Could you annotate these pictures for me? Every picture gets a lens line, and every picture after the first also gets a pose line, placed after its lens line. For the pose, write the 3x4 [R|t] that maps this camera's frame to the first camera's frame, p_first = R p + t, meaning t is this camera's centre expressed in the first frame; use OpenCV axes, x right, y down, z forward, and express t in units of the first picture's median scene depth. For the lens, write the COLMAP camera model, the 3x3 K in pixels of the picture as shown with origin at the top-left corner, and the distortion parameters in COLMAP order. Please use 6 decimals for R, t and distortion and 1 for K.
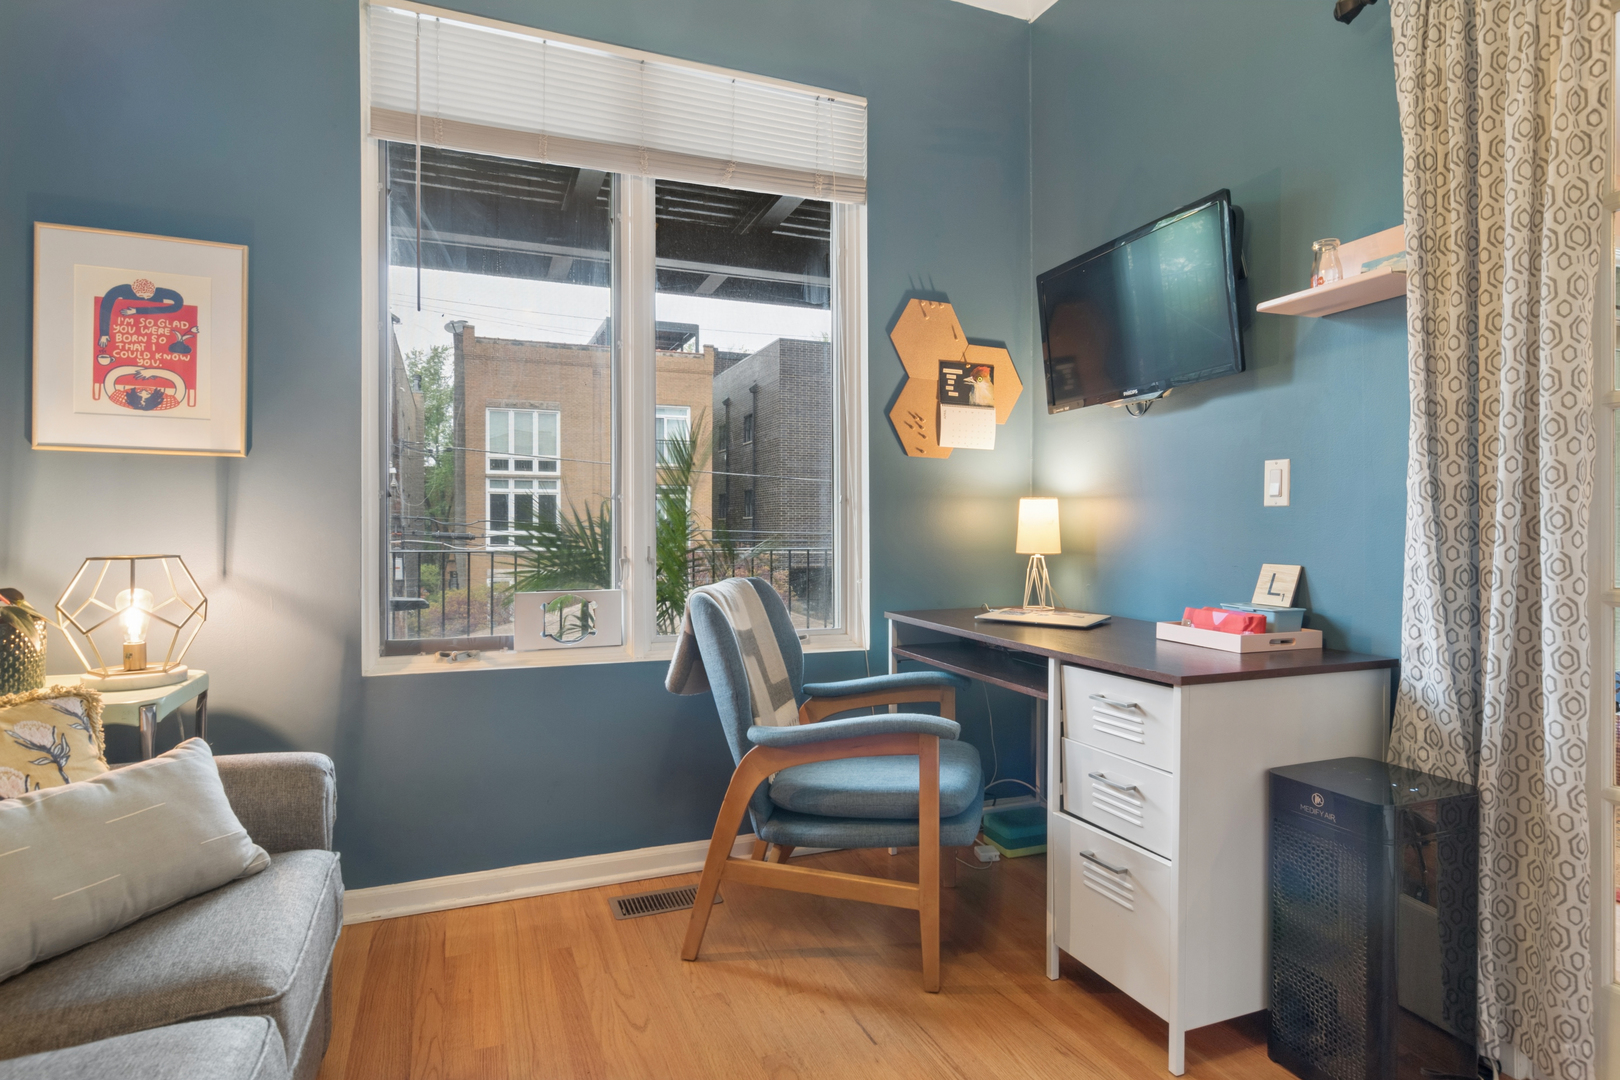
lens RADIAL K [[871.4, 0, 803.6], [0, 871.4, 534.7], [0, 0, 1]] dist [-0.001584, 0.002918]
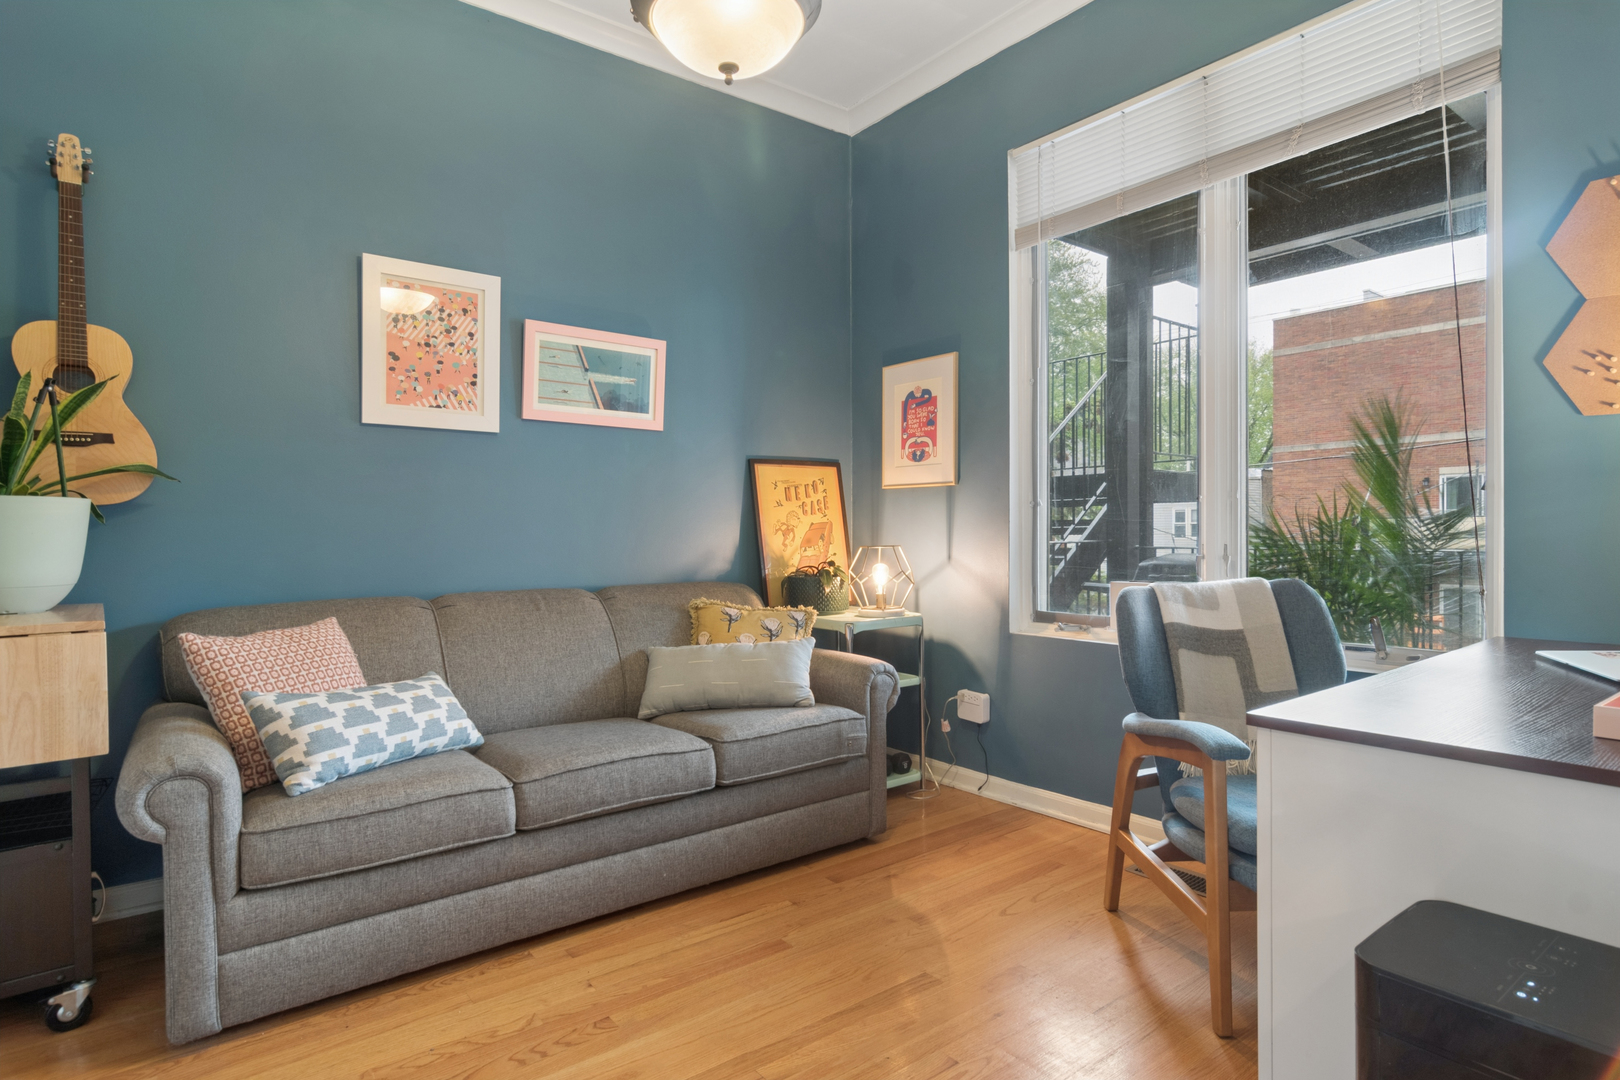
lens RADIAL K [[871.4, 0, 803.6], [0, 871.4, 534.7], [0, 0, 1]] dist [-0.001584, 0.002918]
pose [[0.269052, -0.000794, -0.963125, 0.826550], [0.006282, 0.999980, 0.000930, -0.001381], [0.963105, -0.006301, 0.269052, 0.308541]]
